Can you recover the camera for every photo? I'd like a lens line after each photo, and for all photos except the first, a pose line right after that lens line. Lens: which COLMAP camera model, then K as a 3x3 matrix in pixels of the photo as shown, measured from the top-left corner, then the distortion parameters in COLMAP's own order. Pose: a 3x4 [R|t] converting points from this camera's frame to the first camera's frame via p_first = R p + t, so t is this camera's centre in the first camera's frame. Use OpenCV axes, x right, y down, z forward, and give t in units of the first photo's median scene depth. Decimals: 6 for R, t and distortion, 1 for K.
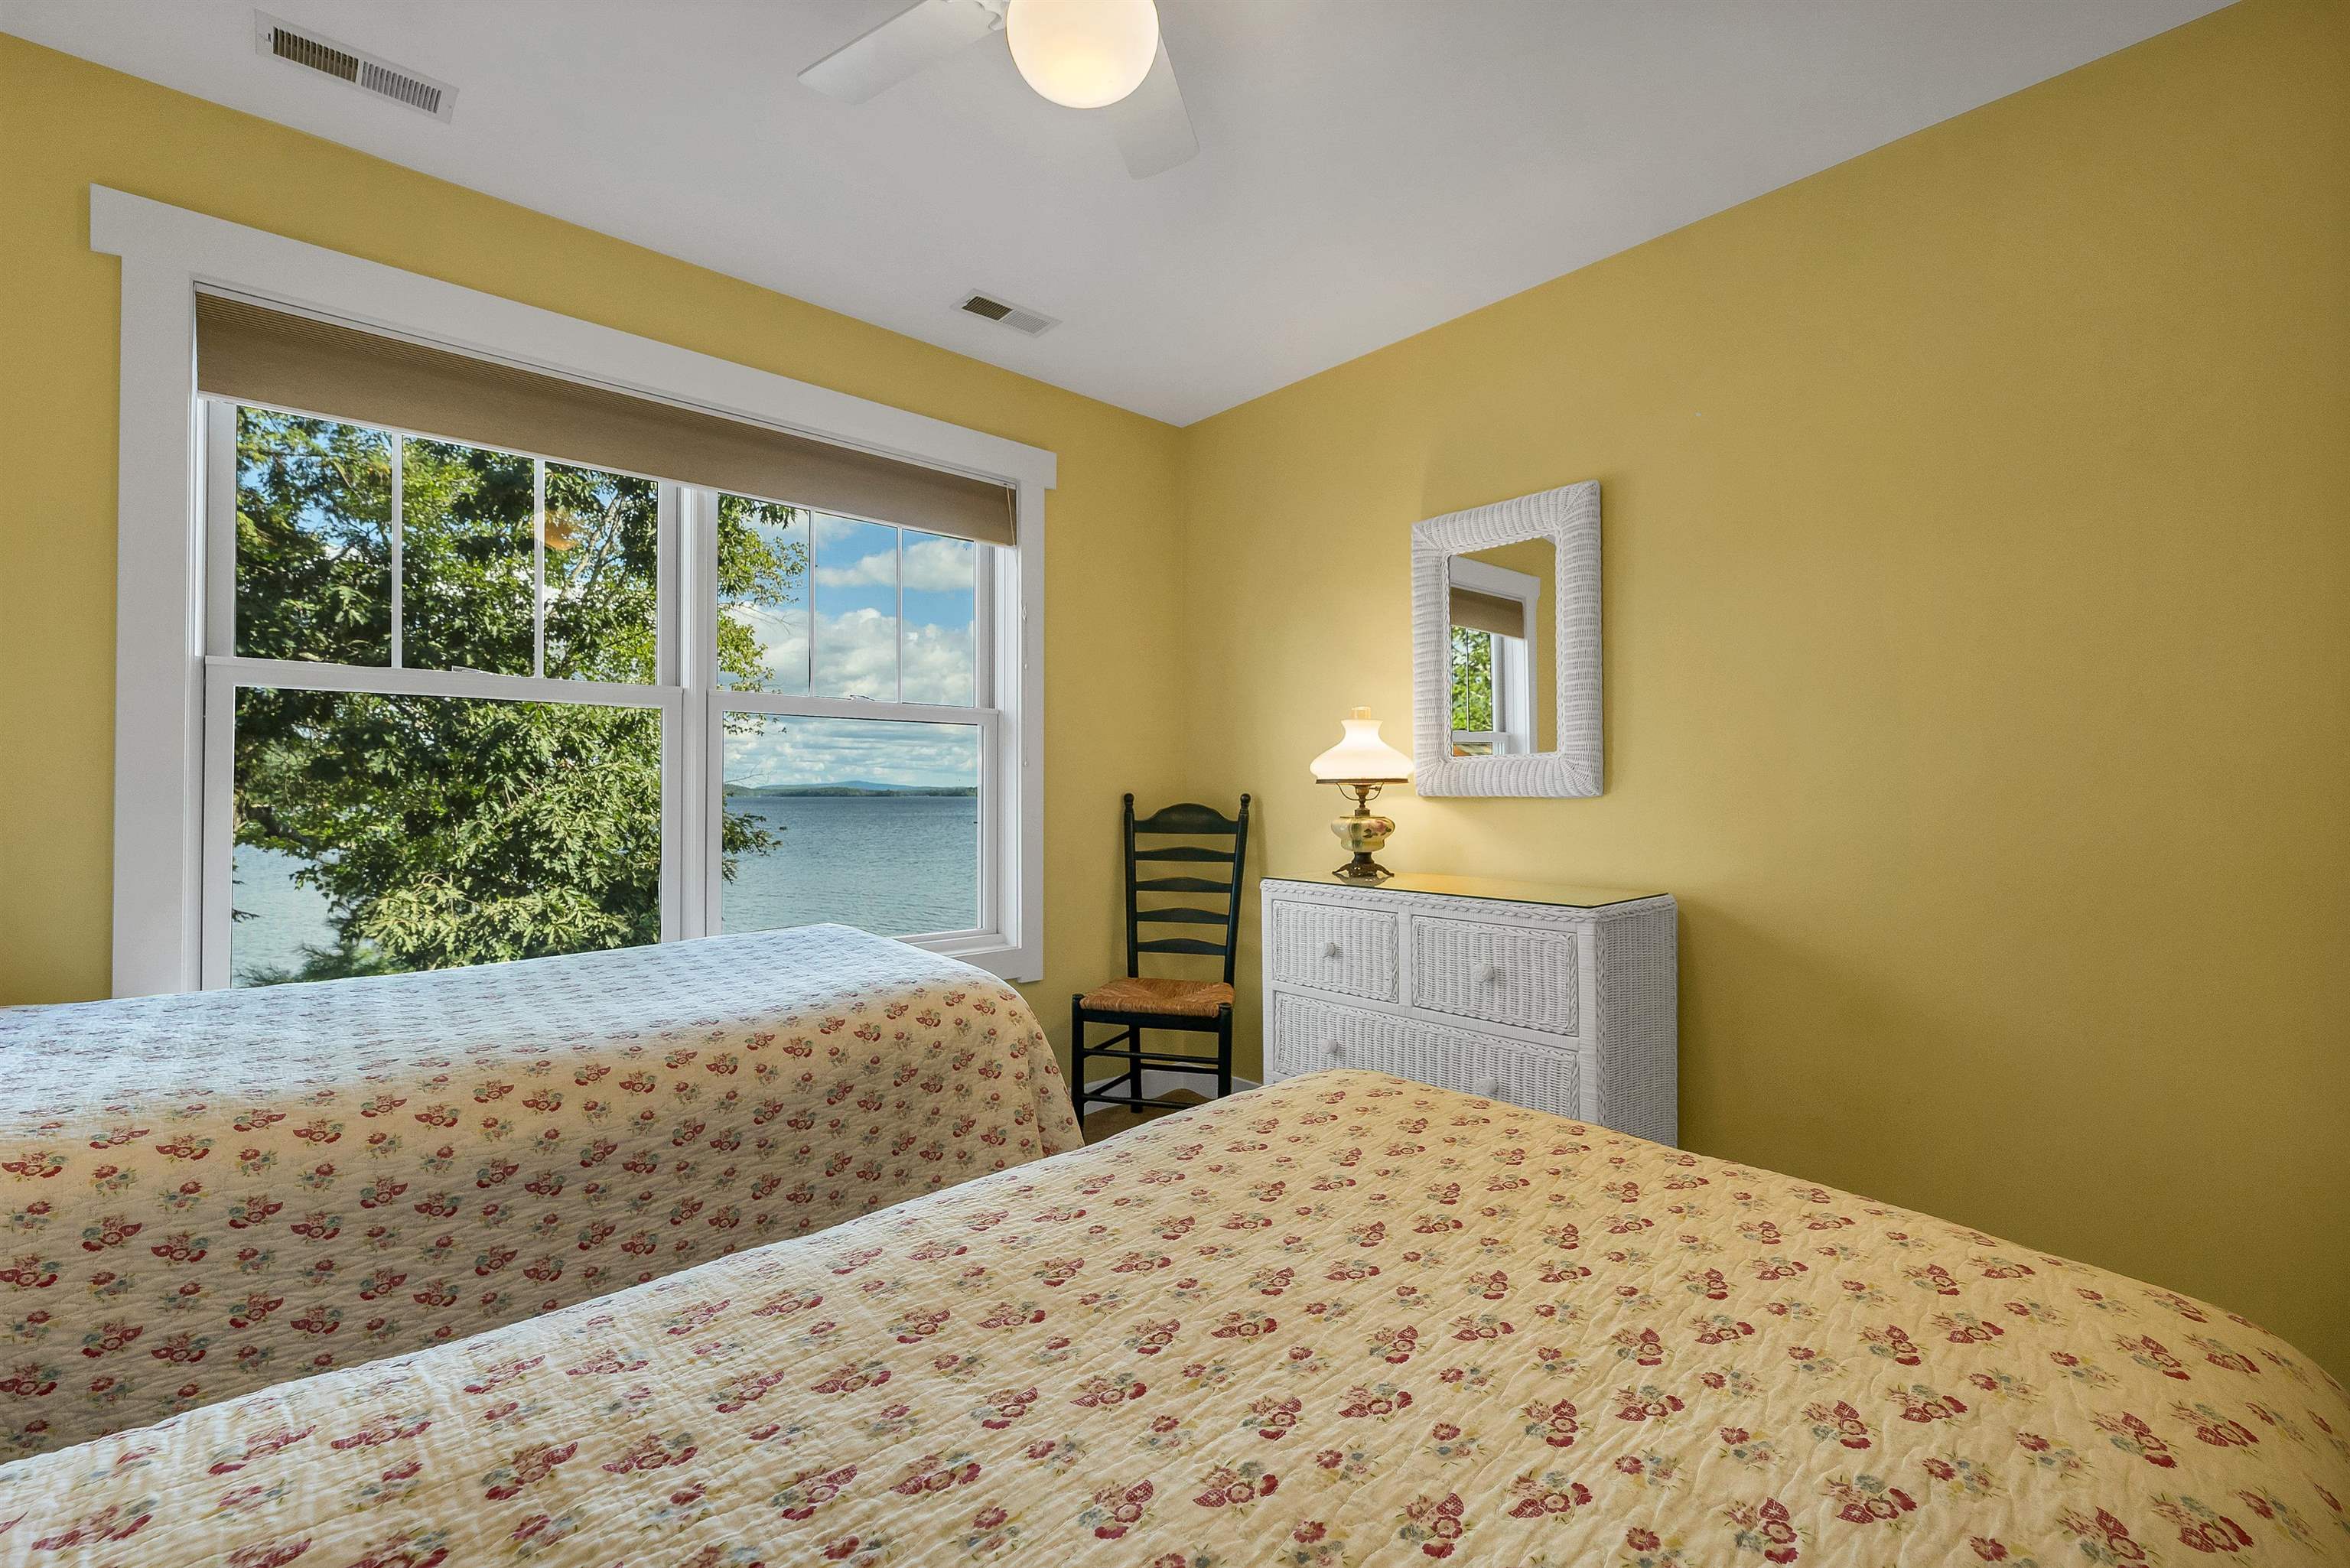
lens RADIAL K [[969.8, 0, 1188.3], [0, 969.8, 784.0], [0, 0, 1]] dist [0.009147, -0.000150]
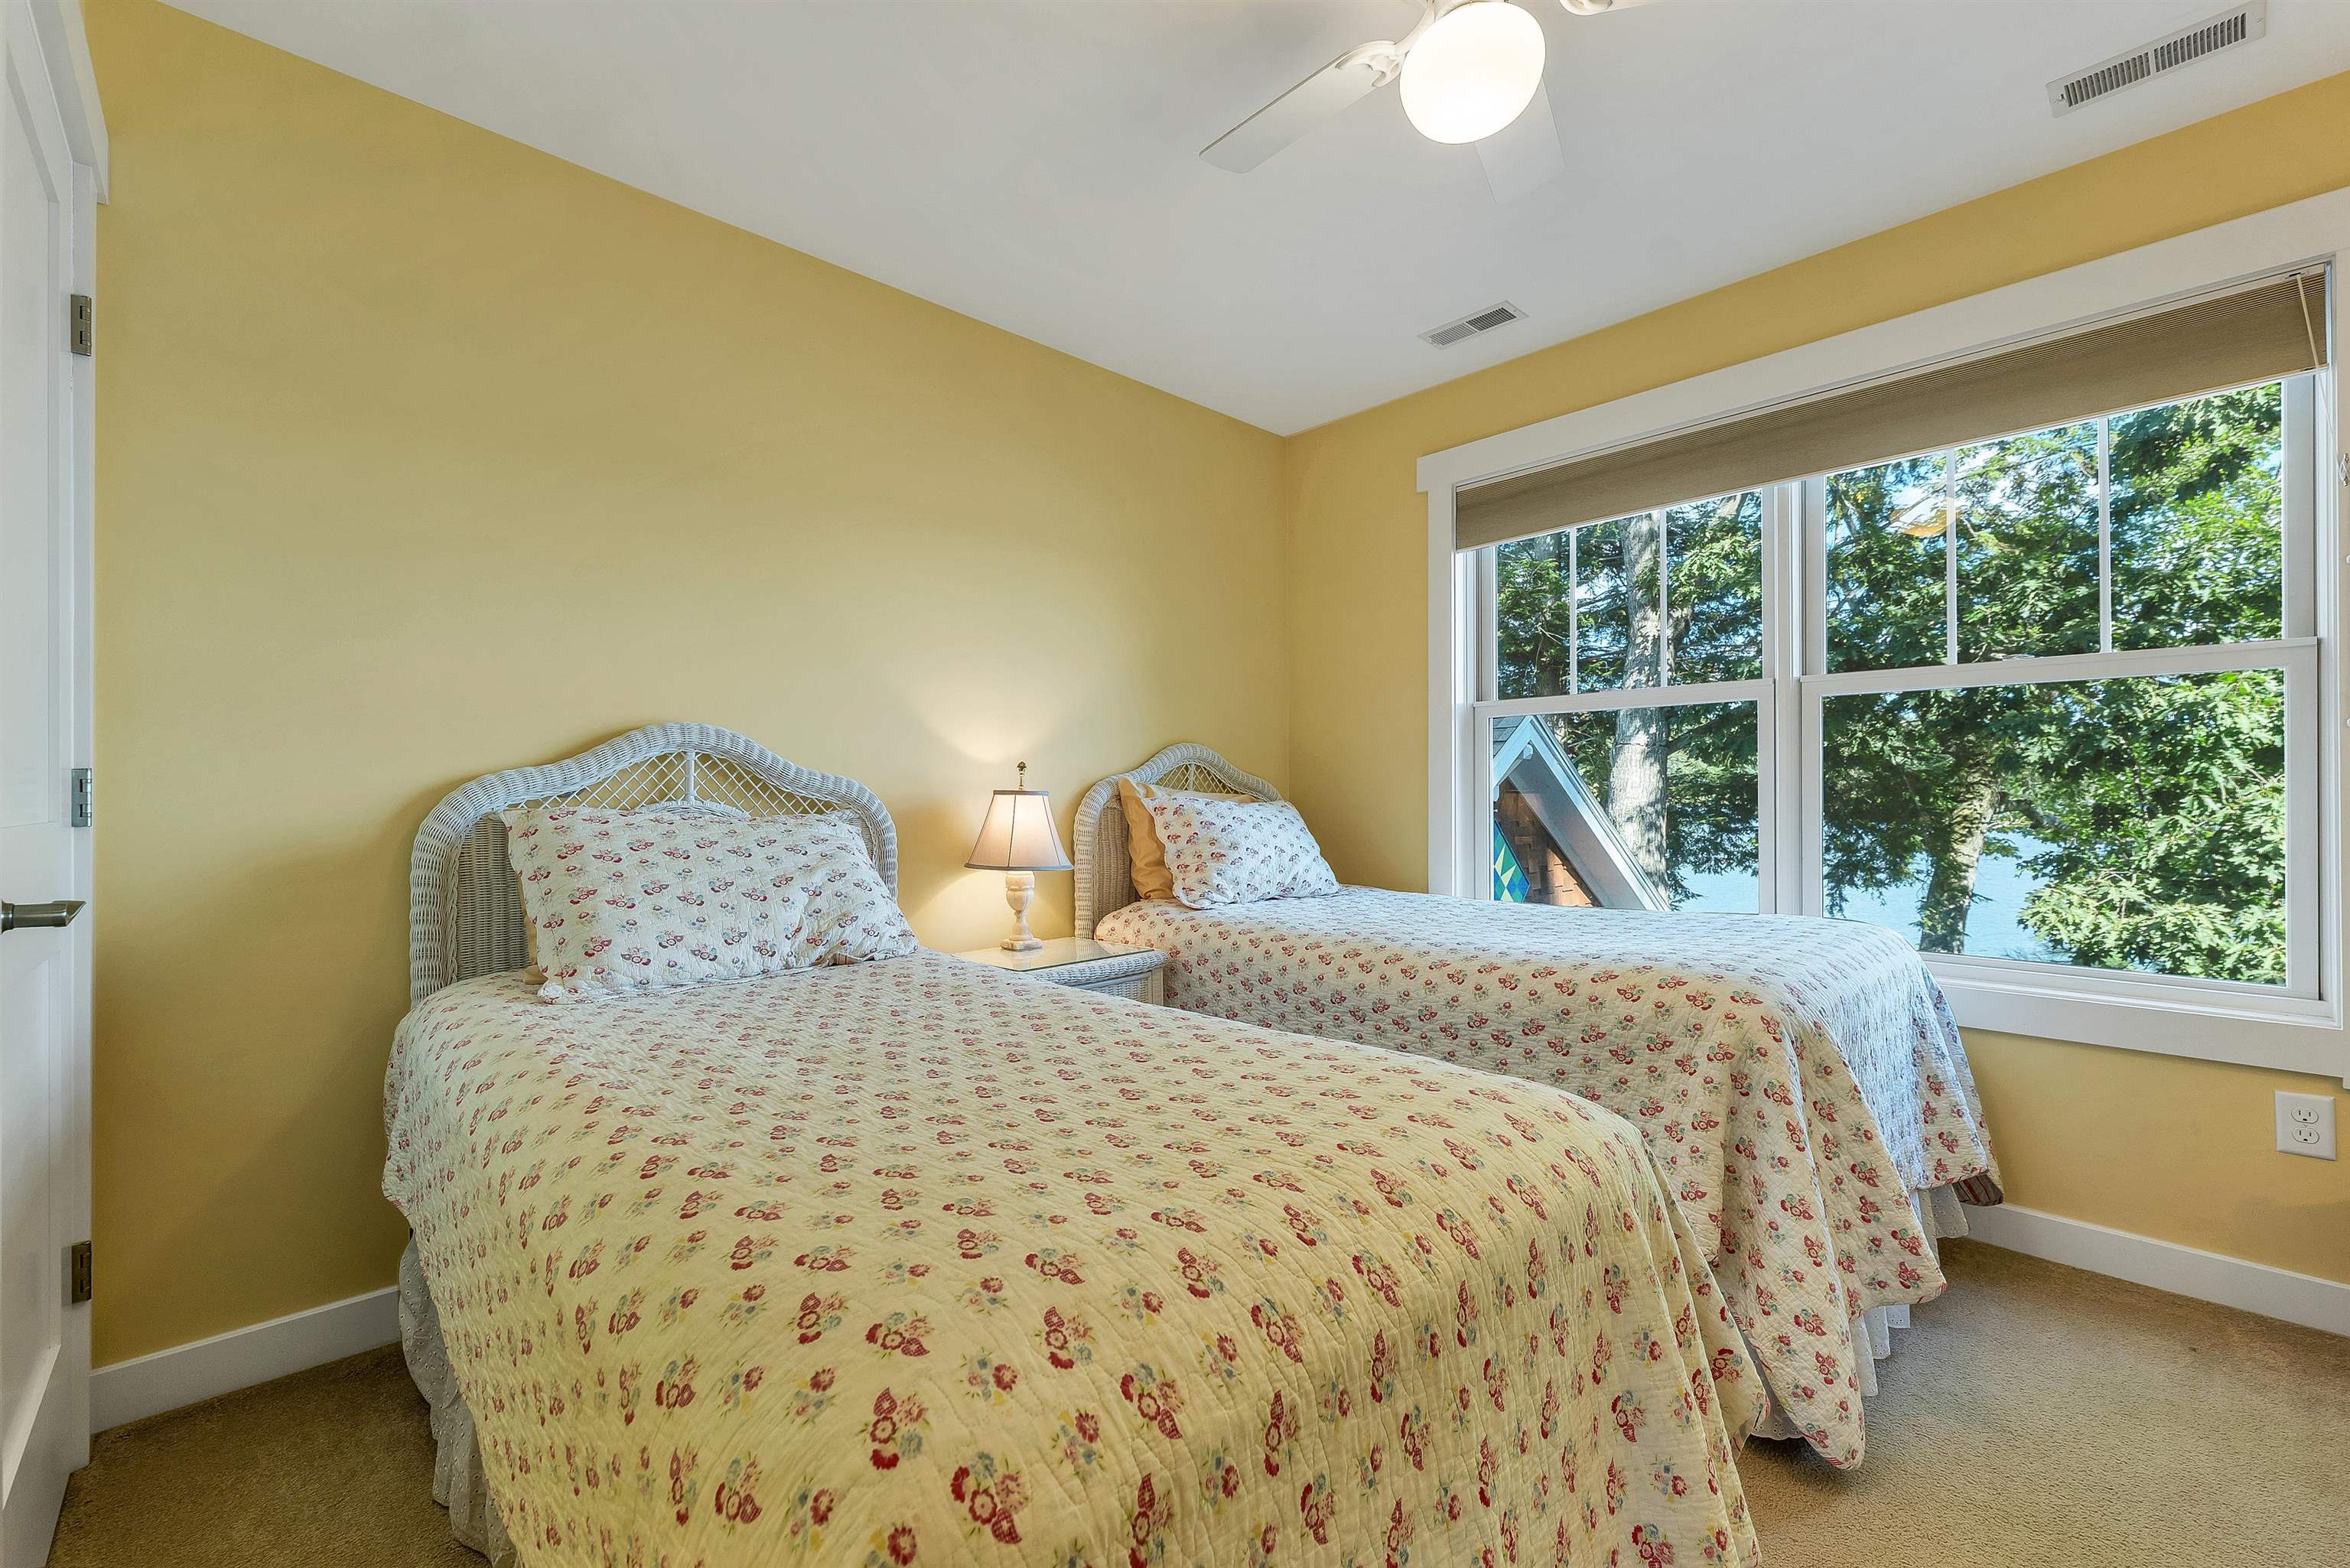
lens RADIAL K [[969.8, 0, 1188.3], [0, 969.8, 784.0], [0, 0, 1]] dist [0.009147, -0.000150]
pose [[0.054336, -0.008368, -0.998488, 0.112024], [0.014457, 0.999867, -0.007593, 0.003014], [0.998418, -0.014022, 0.054450, 0.071504]]
